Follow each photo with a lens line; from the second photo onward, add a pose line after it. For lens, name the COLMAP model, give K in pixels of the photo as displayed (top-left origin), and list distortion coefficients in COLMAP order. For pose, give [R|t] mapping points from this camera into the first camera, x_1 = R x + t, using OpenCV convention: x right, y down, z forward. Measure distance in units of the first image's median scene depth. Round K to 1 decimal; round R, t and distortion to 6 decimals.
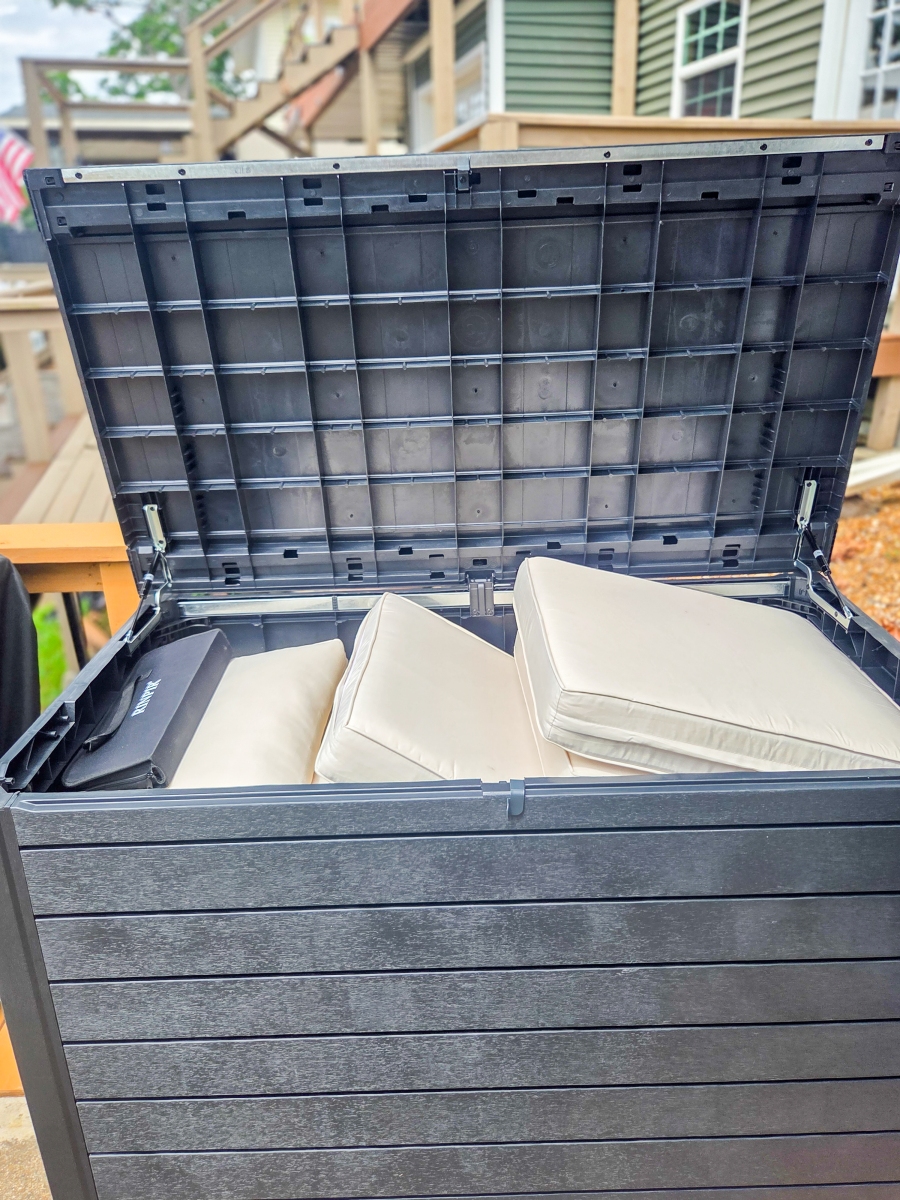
lens RADIAL K [[898.3, 0, 470.0], [0, 898.3, 575.7], [0, 0, 1]] dist [0.054626, -0.067480]
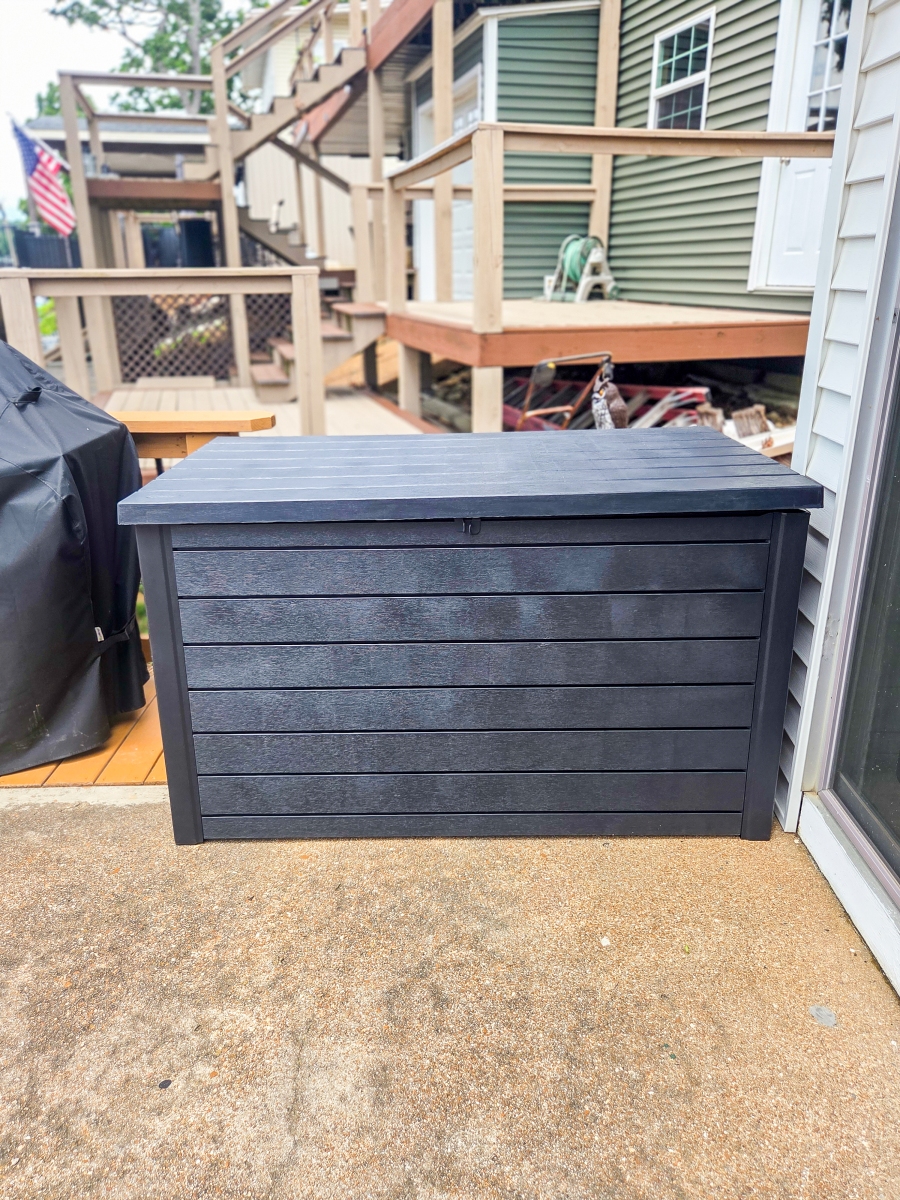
lens RADIAL K [[897.7, 0, 448.9], [0, 897.7, 581.9], [0, 0, 1]] dist [0.051289, -0.051860]
pose [[0.999728, 0.018688, -0.013949, 0.017913], [-0.018864, 0.999743, -0.012554, 0.244356], [0.013711, 0.012814, 0.999824, -0.412693]]
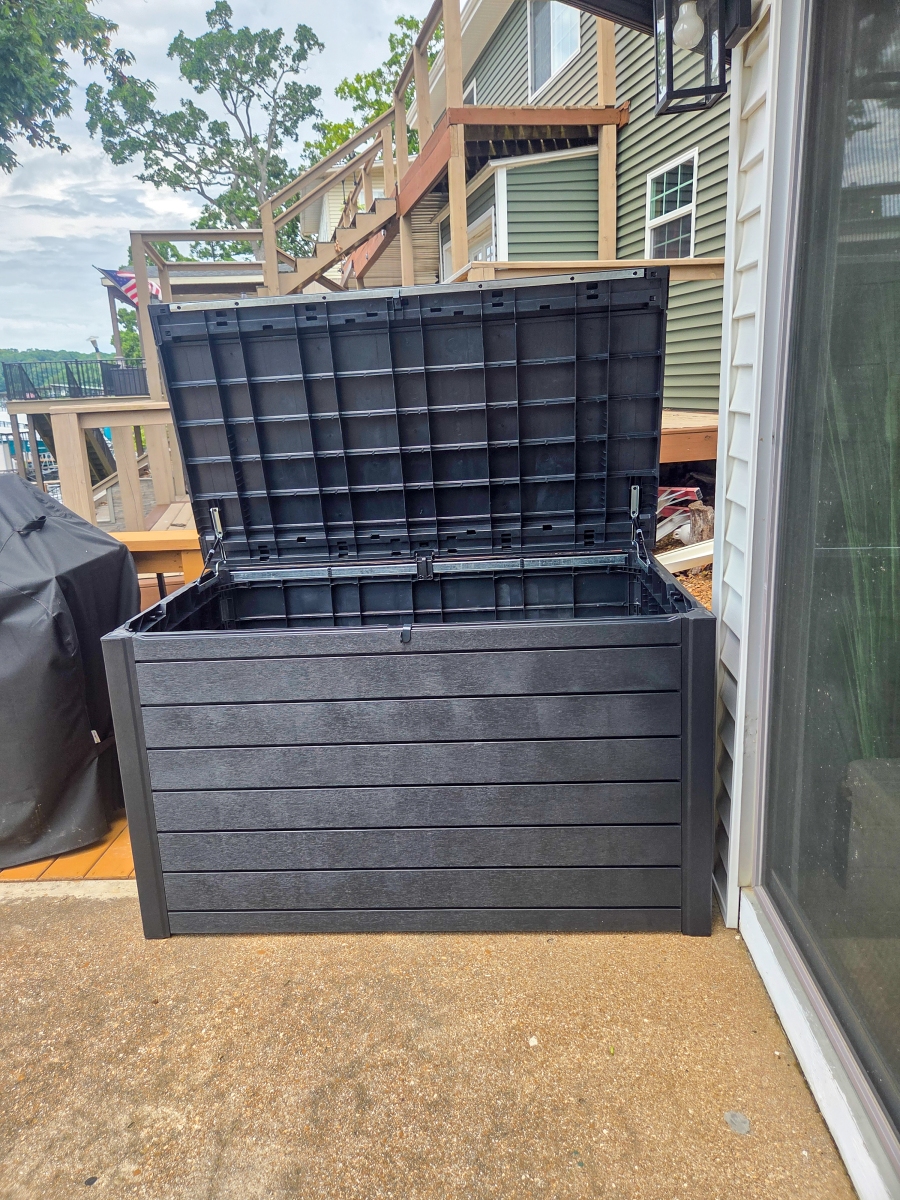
lens RADIAL K [[843.6, 0, 446.1], [0, 843.6, 579.8], [0, 0, 1]] dist [0.059154, -0.063802]
pose [[0.996669, -0.007224, -0.081227, 0.172600], [-0.001972, 0.993643, -0.112561, 0.215614], [0.081524, 0.112346, 0.990319, -0.427565]]
